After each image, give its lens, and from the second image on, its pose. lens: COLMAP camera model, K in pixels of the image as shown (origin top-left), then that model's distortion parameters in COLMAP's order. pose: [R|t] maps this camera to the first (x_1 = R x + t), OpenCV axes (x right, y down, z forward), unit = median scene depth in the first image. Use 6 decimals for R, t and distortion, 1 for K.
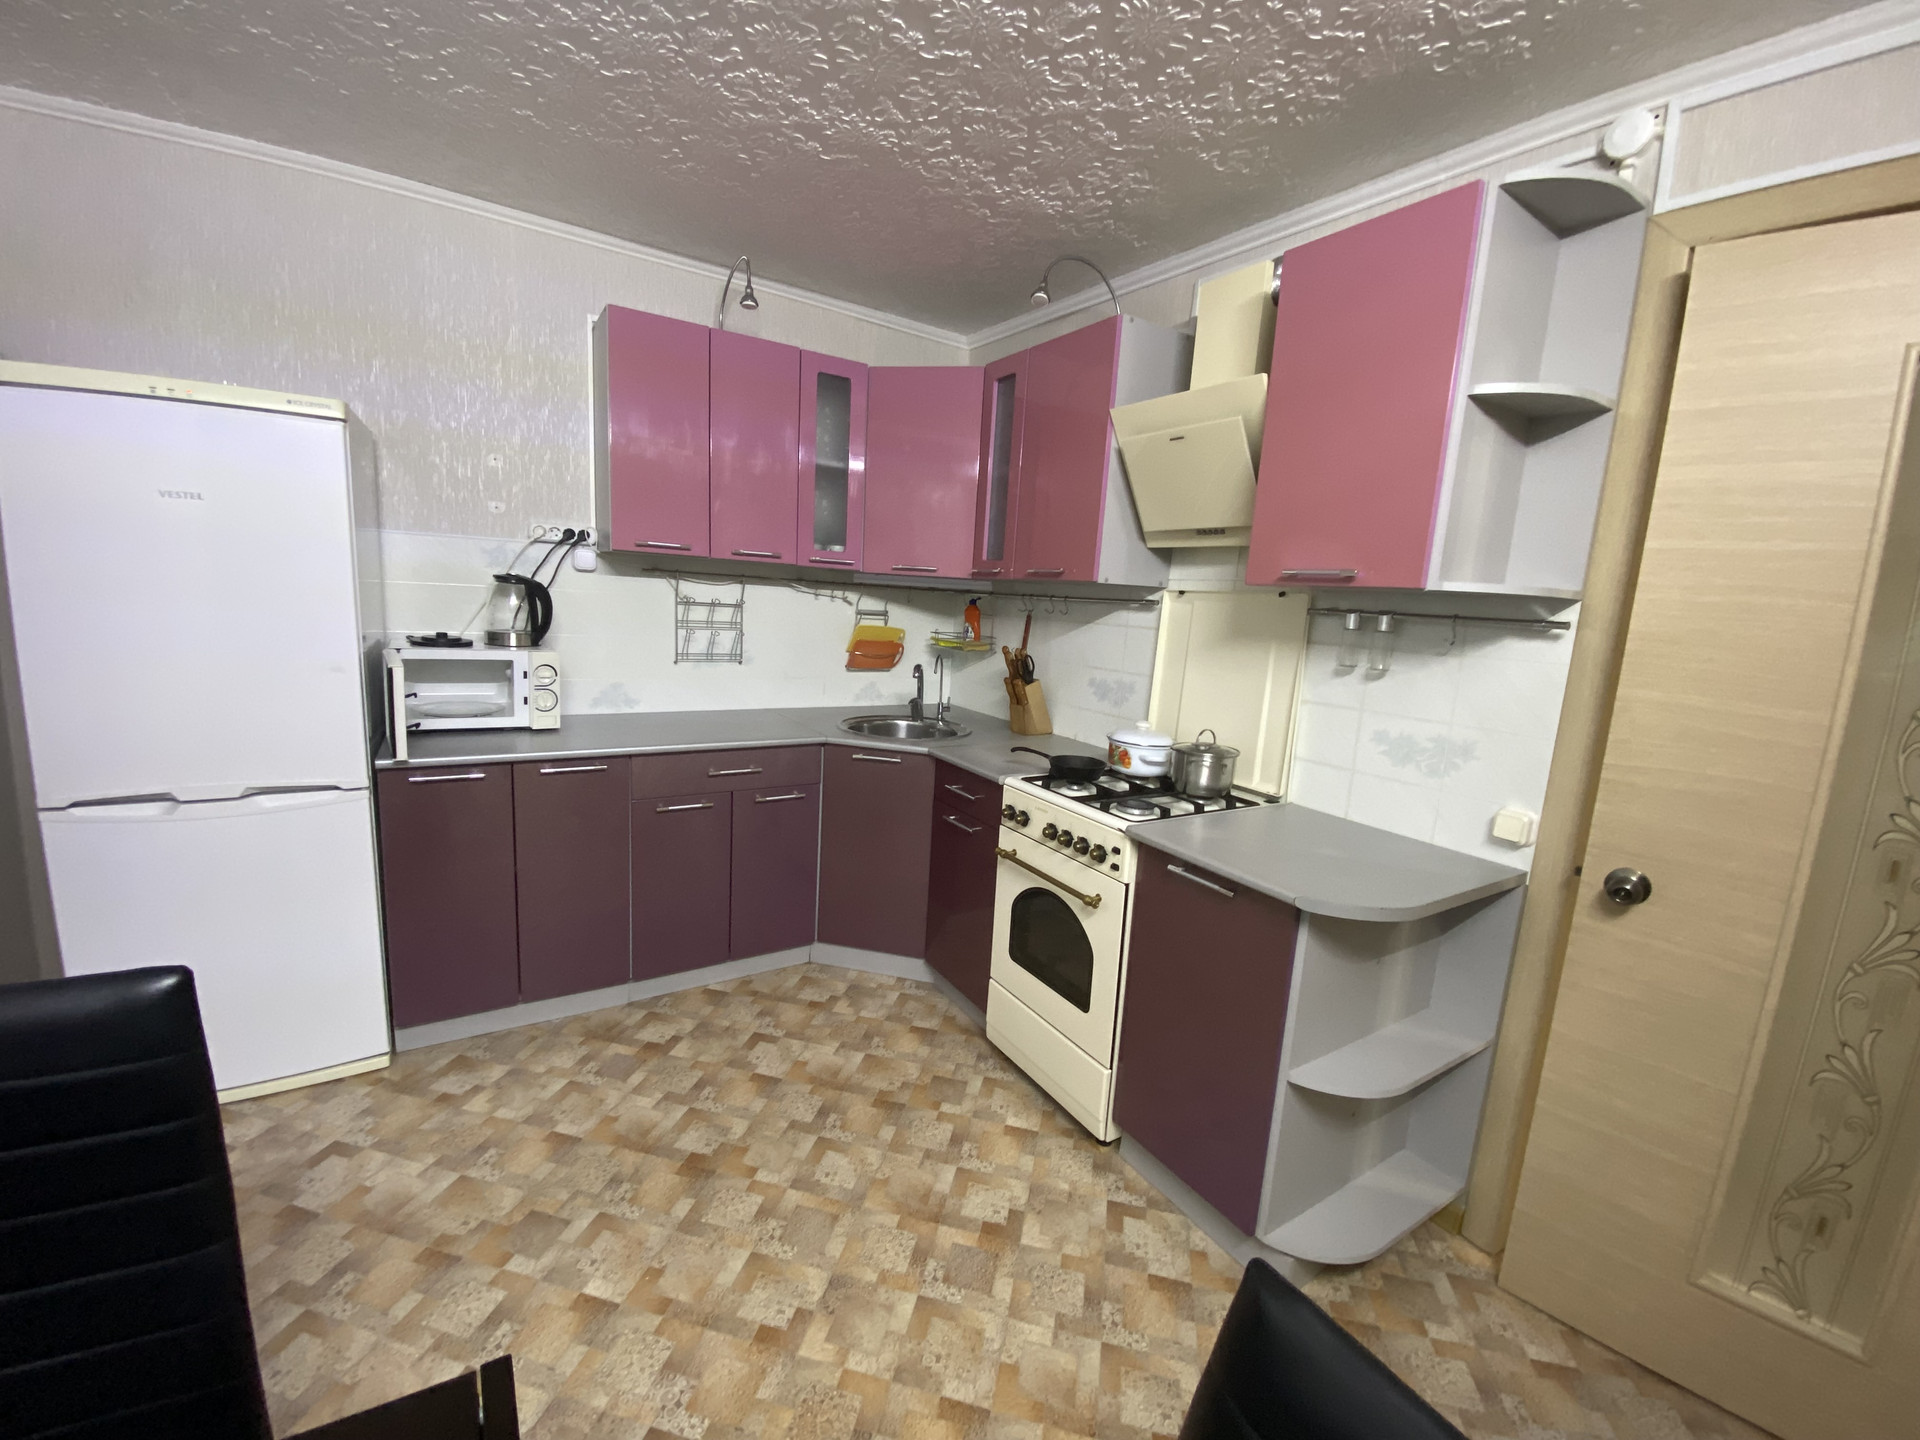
lens RADIAL K [[792.5, 0, 960.0], [0, 792.5, 720.0], [0, 0, 1]] dist [0.073857, -0.042194]
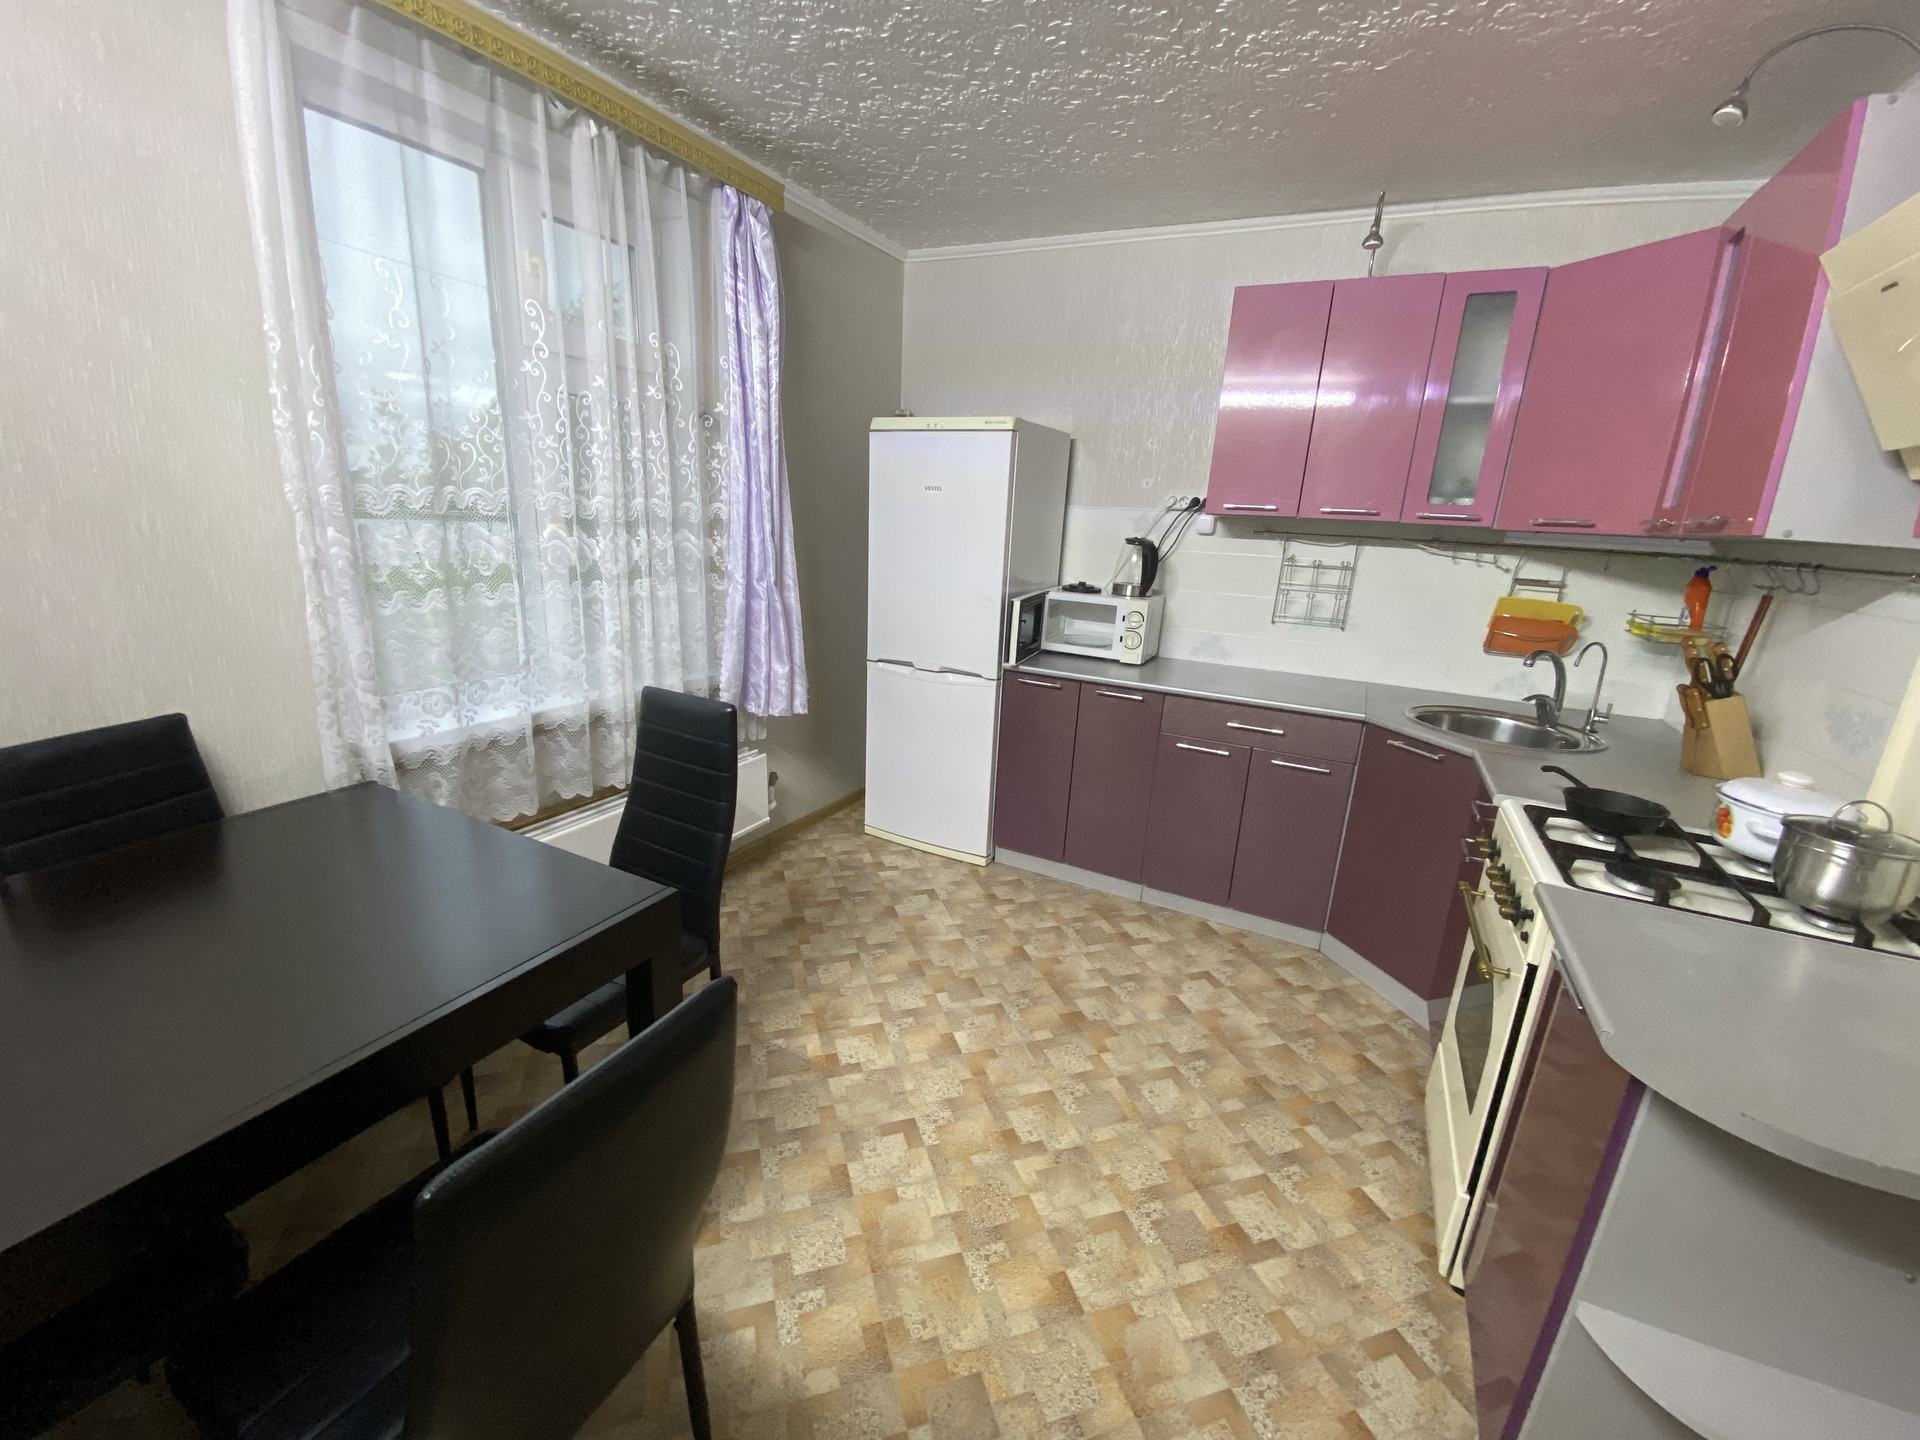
lens RADIAL K [[792.5, 0, 960.0], [0, 792.5, 720.0], [0, 0, 1]] dist [0.073857, -0.042194]
pose [[0.514711, 0.188804, -0.836317, 0.433278], [-0.164203, 0.979103, 0.119980, -0.008088], [0.841492, 0.075571, 0.534957, 0.148355]]
